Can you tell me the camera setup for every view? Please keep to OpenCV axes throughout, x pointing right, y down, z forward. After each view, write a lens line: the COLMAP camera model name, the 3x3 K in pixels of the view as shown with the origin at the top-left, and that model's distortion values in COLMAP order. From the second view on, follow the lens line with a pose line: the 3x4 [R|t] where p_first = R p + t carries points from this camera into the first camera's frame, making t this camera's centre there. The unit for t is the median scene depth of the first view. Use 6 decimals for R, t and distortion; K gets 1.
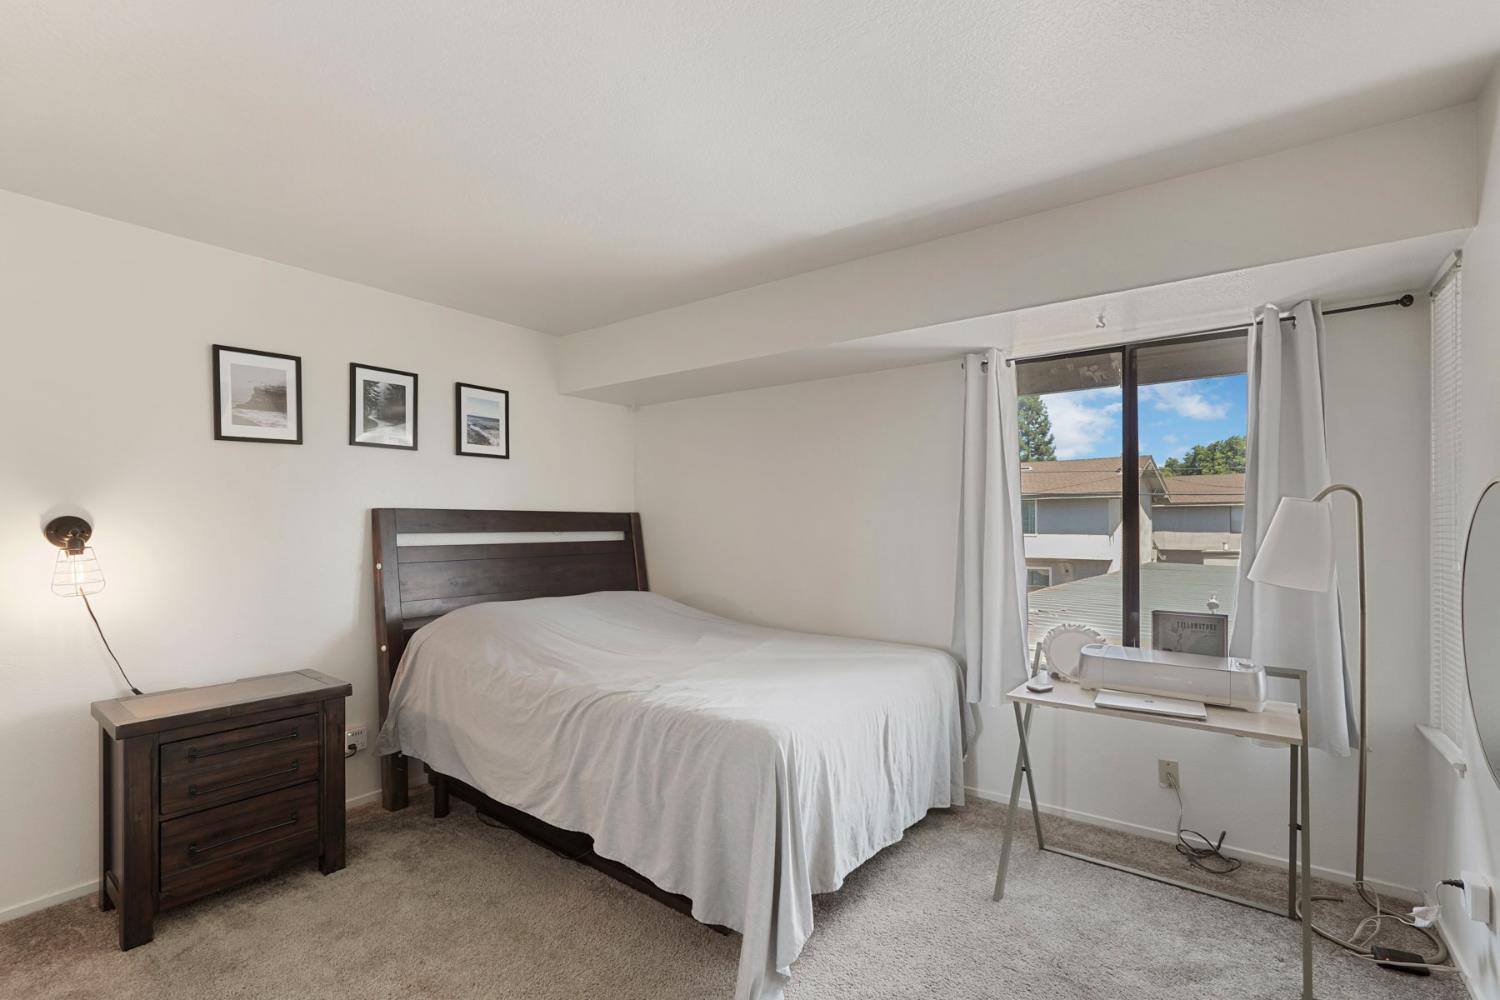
lens RADIAL K [[674.6, 0, 795.0], [0, 674.6, 516.0], [0, 0, 1]] dist [-0.013791, 0.008240]
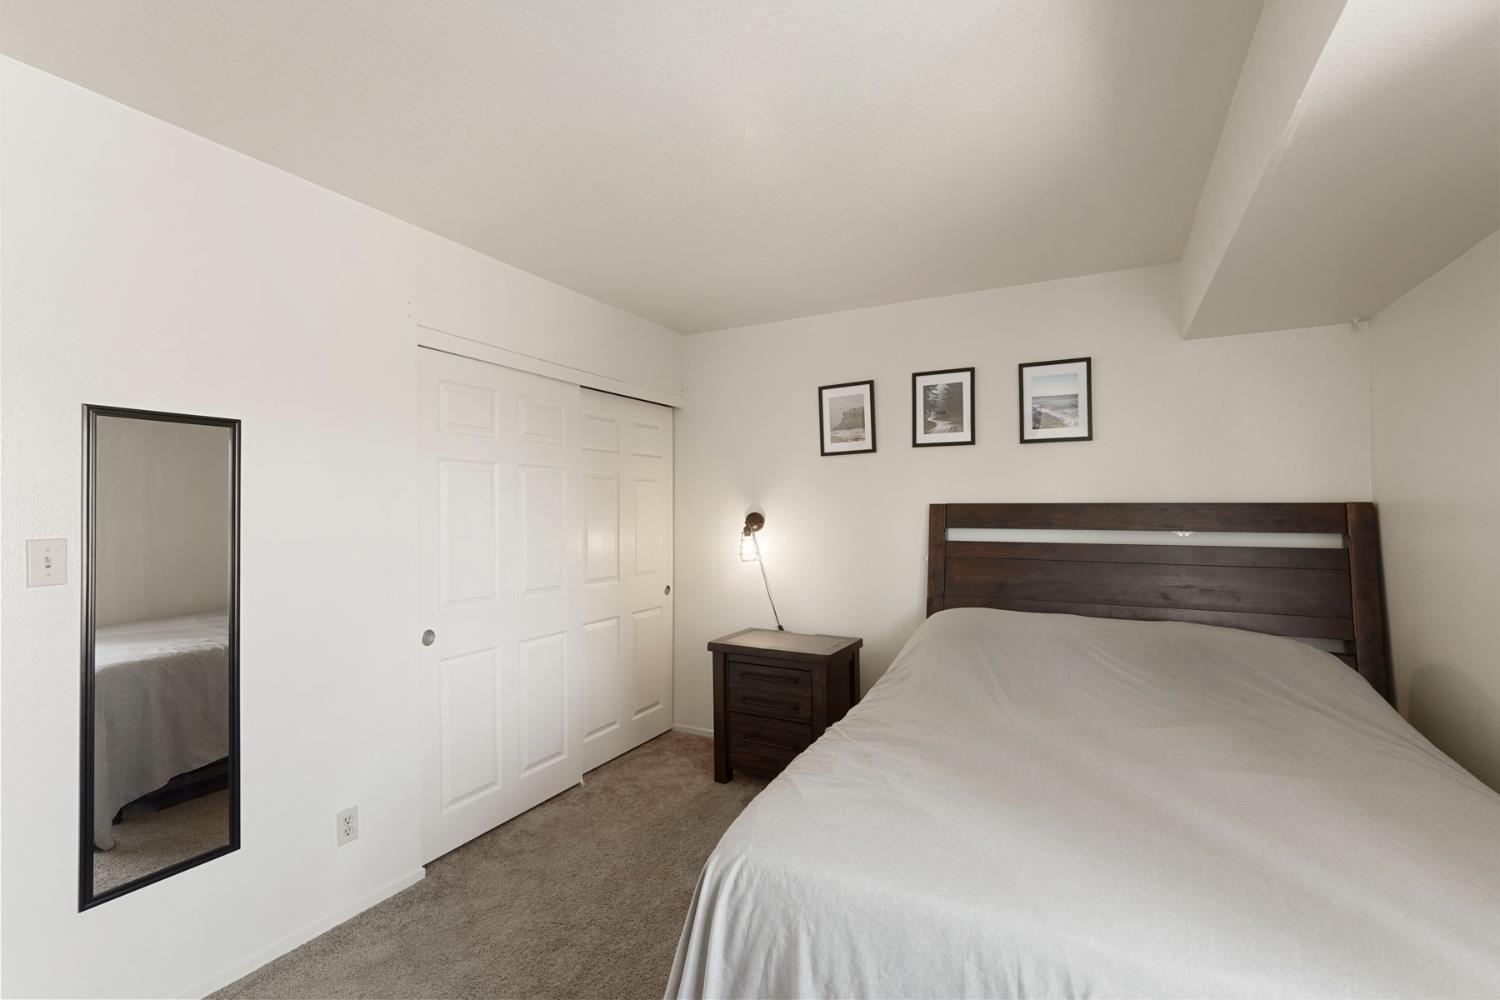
lens RADIAL K [[674.6, 0, 751.0], [0, 674.6, 506.0], [0, 0, 1]] dist [-0.013791, 0.008240]
pose [[0.099721, -0.003704, -0.995009, 0.412772], [0.009882, 0.999947, -0.002732, -0.008290], [0.994966, -0.009560, 0.099753, 0.607163]]
